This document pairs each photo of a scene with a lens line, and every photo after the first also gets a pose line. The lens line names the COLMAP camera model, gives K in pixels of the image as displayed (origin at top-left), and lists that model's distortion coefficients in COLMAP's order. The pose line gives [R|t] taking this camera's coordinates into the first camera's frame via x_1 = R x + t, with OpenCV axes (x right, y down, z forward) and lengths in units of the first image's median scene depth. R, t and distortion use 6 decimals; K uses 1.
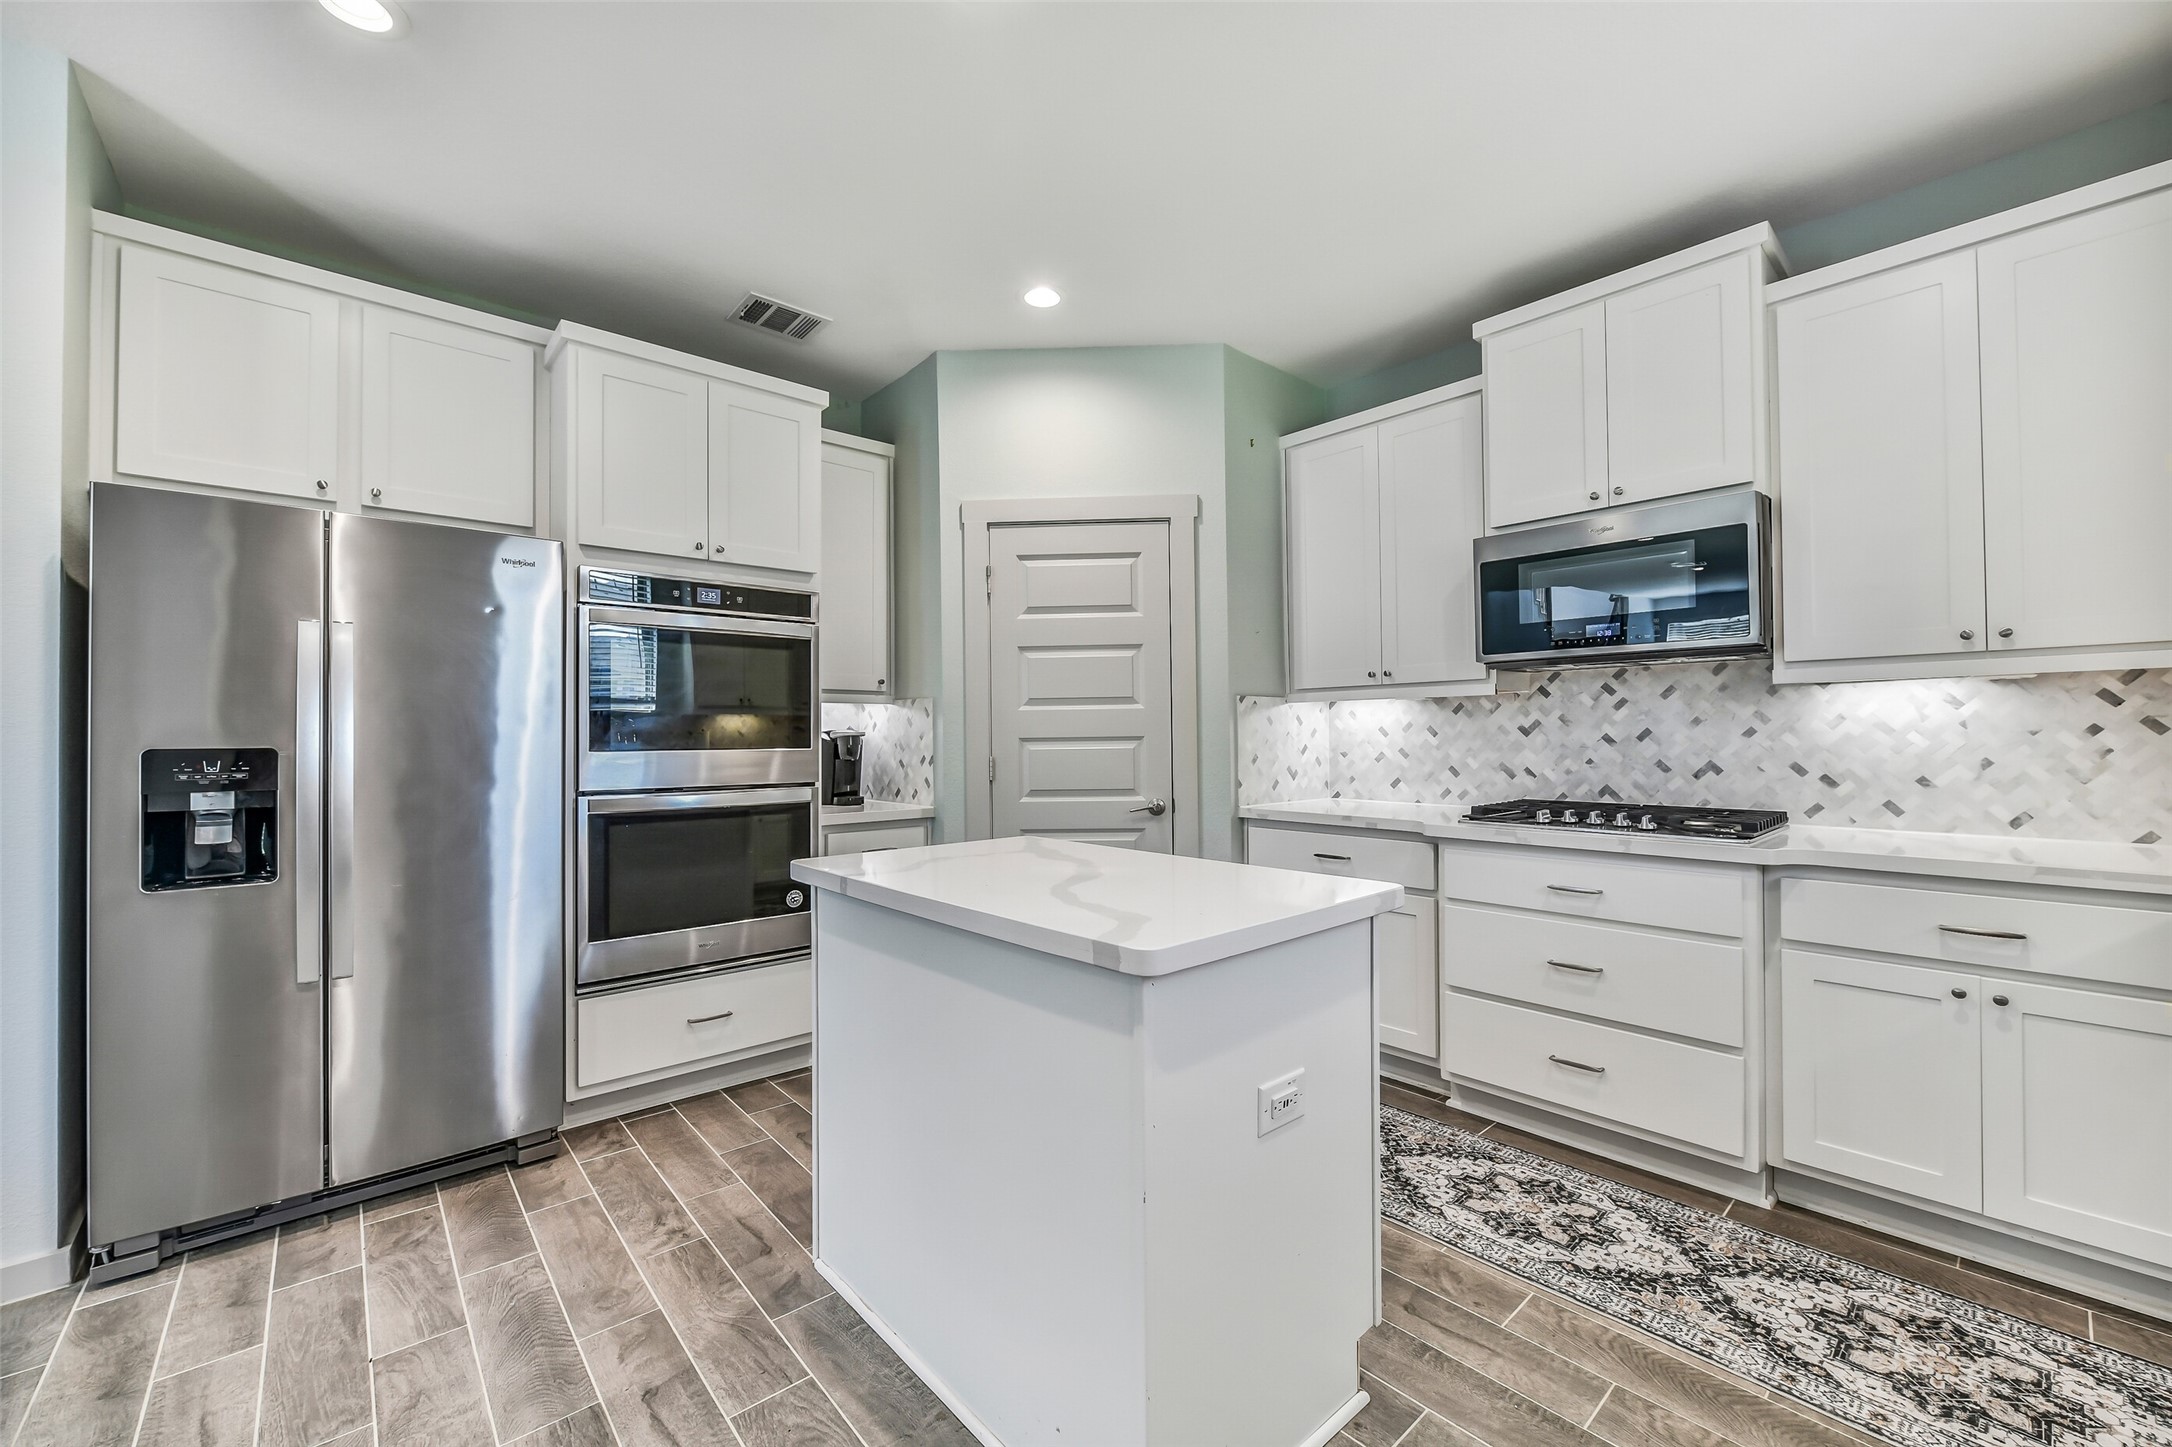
lens RADIAL K [[863.7, 0, 1082.8], [0, 863.7, 722.4], [0, 0, 1]] dist [-0.014368, -0.000543]
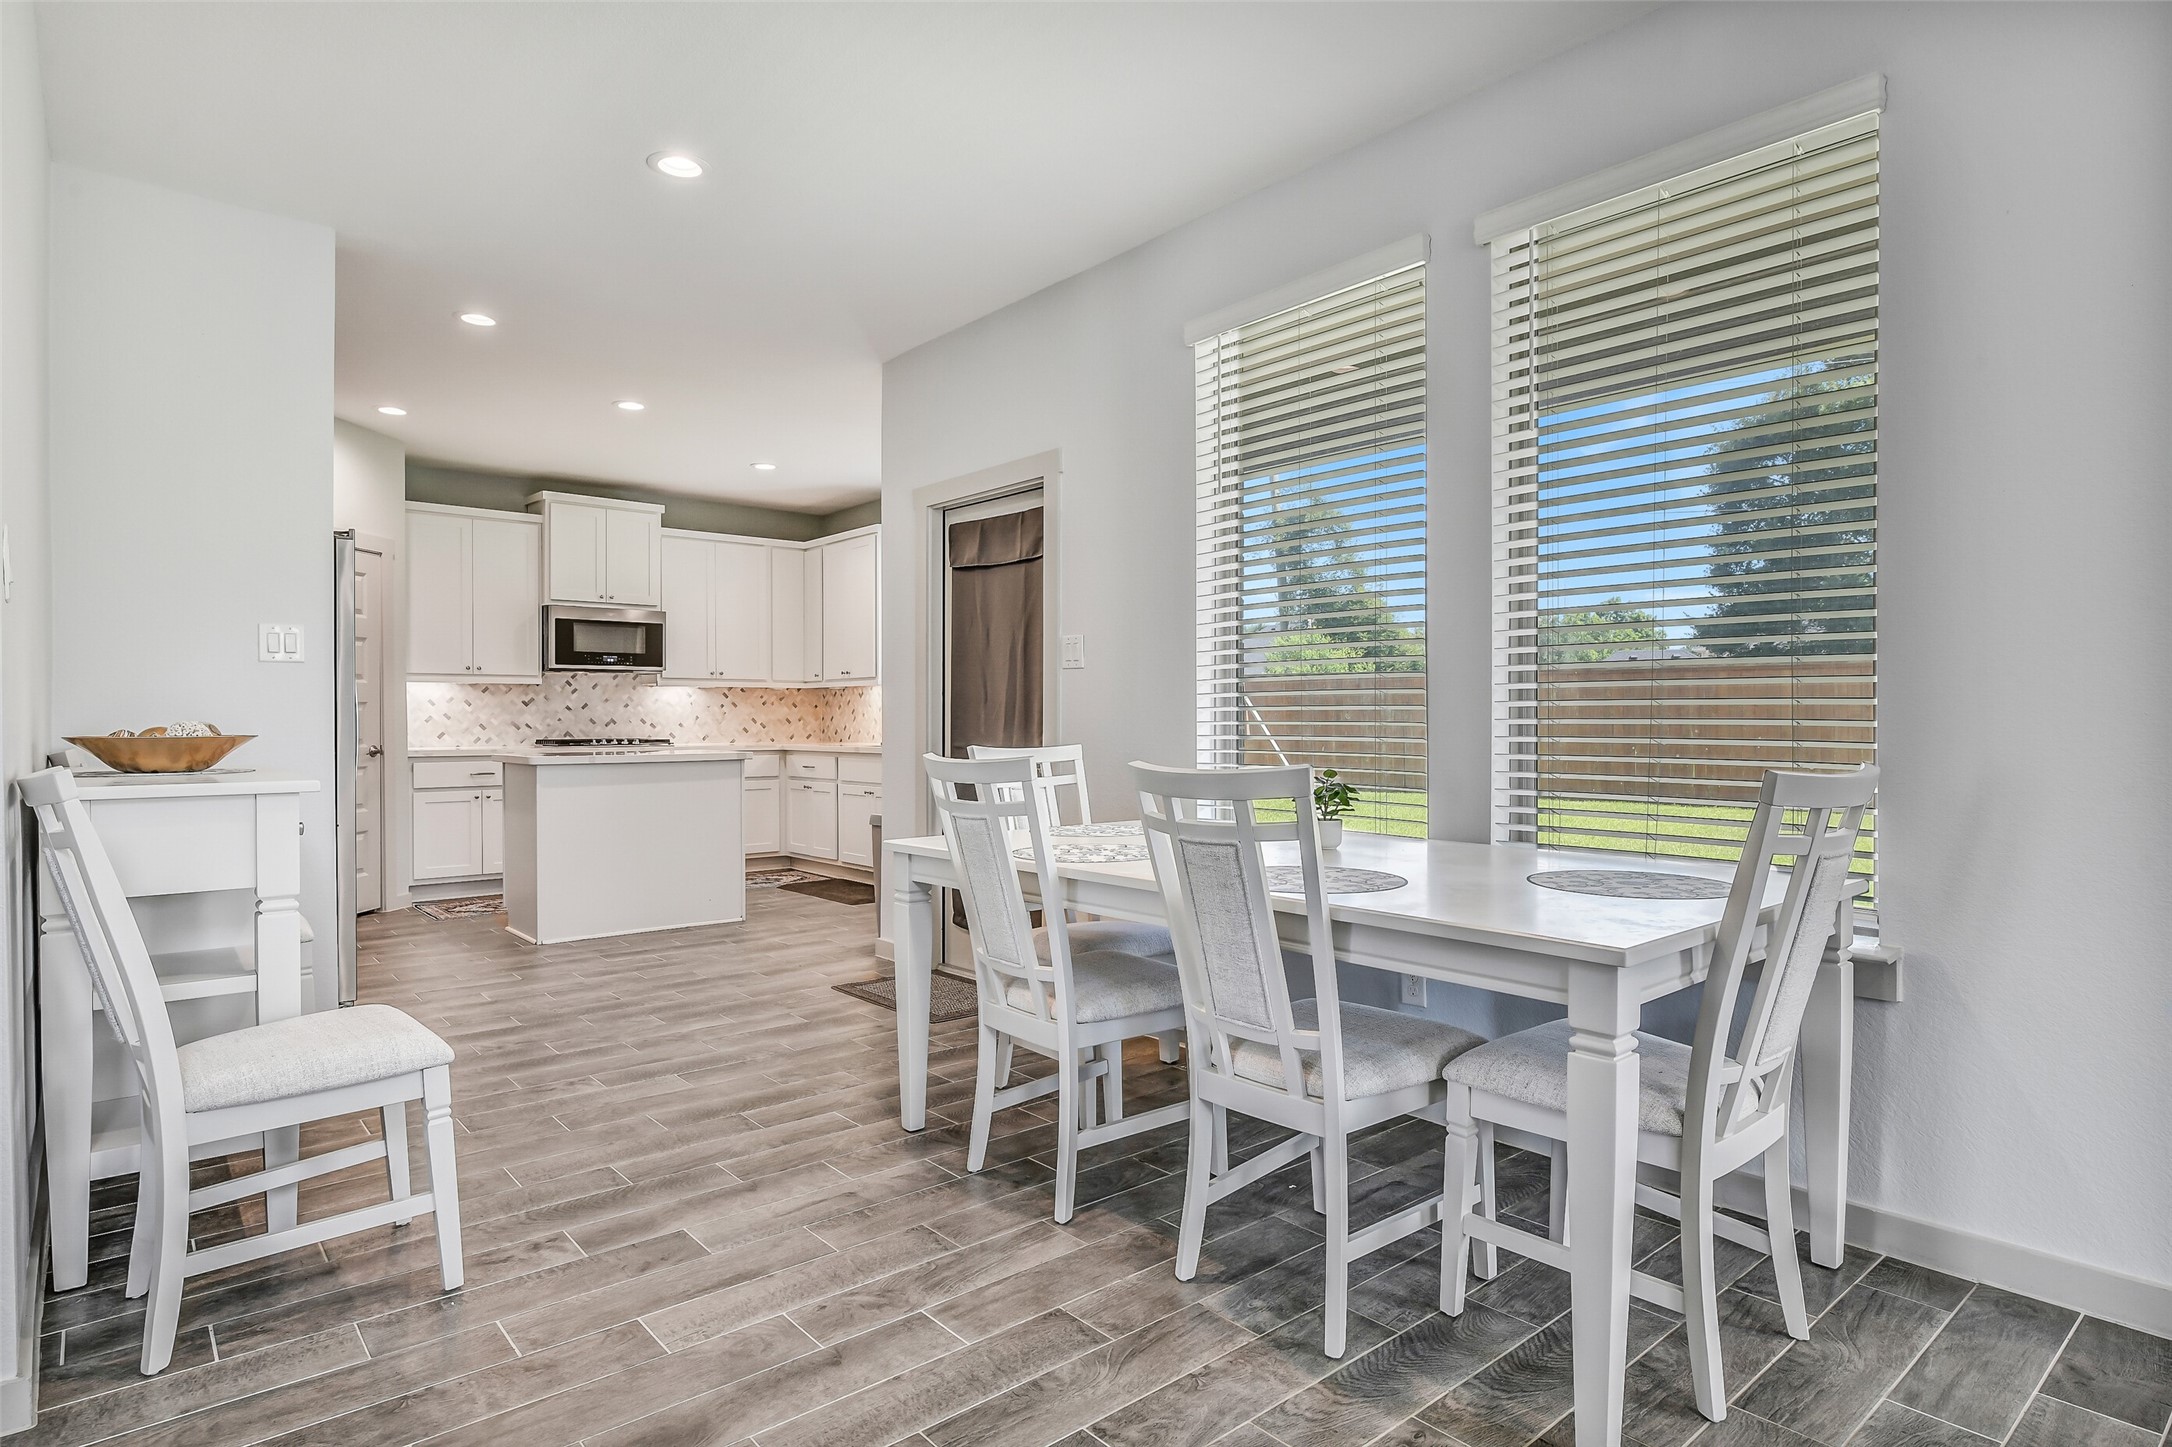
lens RADIAL K [[1191.6, 0, 1092.3], [0, 1191.6, 725.6], [0, 0, 1]] dist [0.000362, 0.000046]
pose [[0.008527, 0.001463, 0.999963, -2.089493], [-0.013099, 0.999913, -0.001351, 0.045780], [-0.999878, -0.013087, 0.008545, -0.242903]]
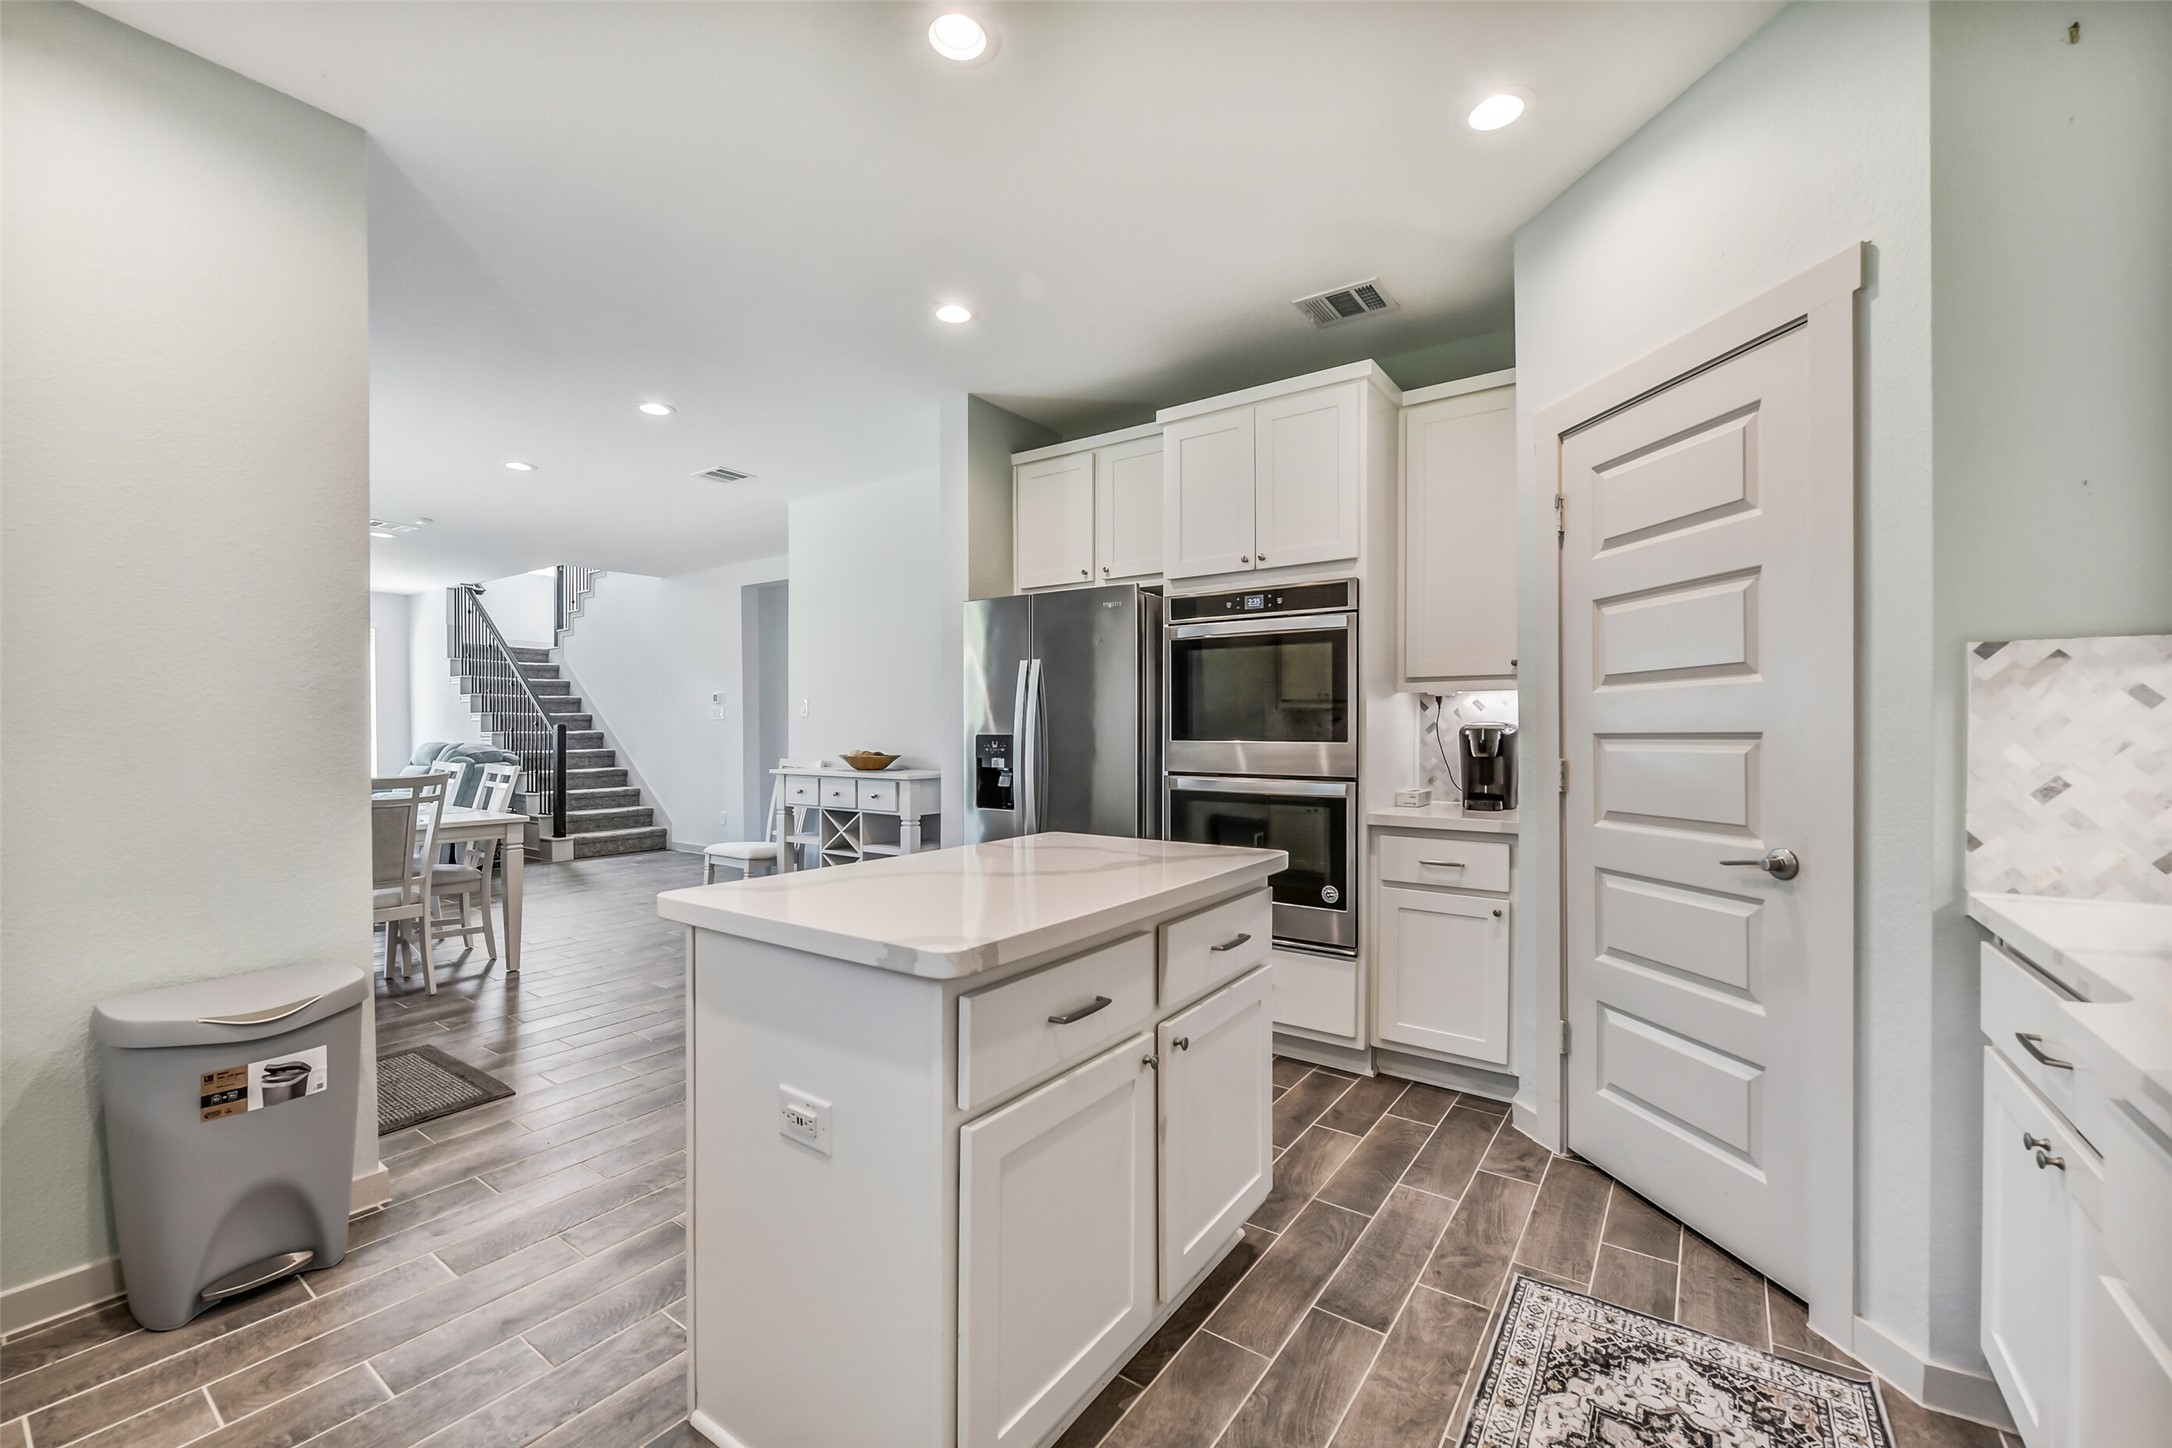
lens RADIAL K [[863.7, 0, 1077.8], [0, 863.7, 723.5], [0, 0, 1]] dist [-0.014368, -0.000543]
pose [[0.217954, -0.001434, -0.975958, 0.558875], [0.013476, 0.999908, 0.001541, 0.004042], [0.975866, -0.013488, 0.217953, 0.501275]]
